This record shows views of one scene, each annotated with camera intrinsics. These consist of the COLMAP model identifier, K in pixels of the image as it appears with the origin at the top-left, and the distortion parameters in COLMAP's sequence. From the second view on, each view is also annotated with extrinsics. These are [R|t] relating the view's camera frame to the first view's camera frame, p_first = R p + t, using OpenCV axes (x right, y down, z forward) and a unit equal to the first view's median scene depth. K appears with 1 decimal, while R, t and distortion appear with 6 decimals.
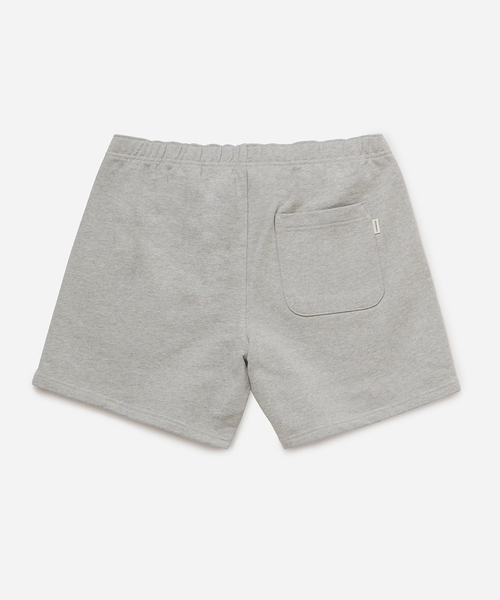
lens RADIAL K [[1518.4, 0, 250.8], [0, 1518.4, 300.2], [0, 0, 1]] dist [-0.397477, 0.000000]
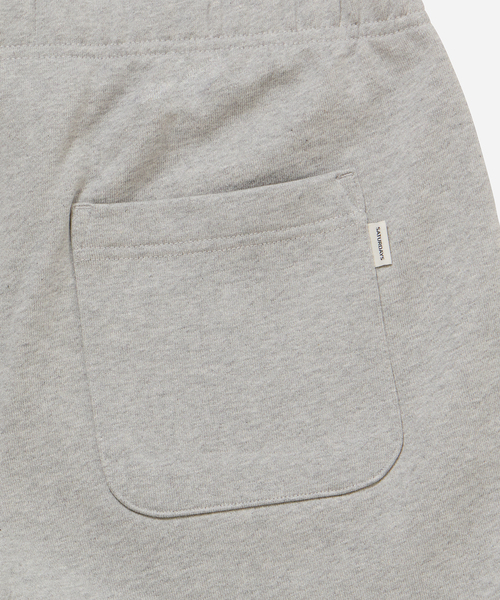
lens RADIAL K [[1917.1, 0, 250.2], [0, 1917.1, 299.7], [0, 0, 1]] dist [0.222561, 0.000000]
pose [[0.998541, 0.008343, 0.053353, 0.032438], [-0.007218, 0.999748, -0.021233, -0.027717], [-0.053516, 0.020817, 0.998350, 0.583477]]
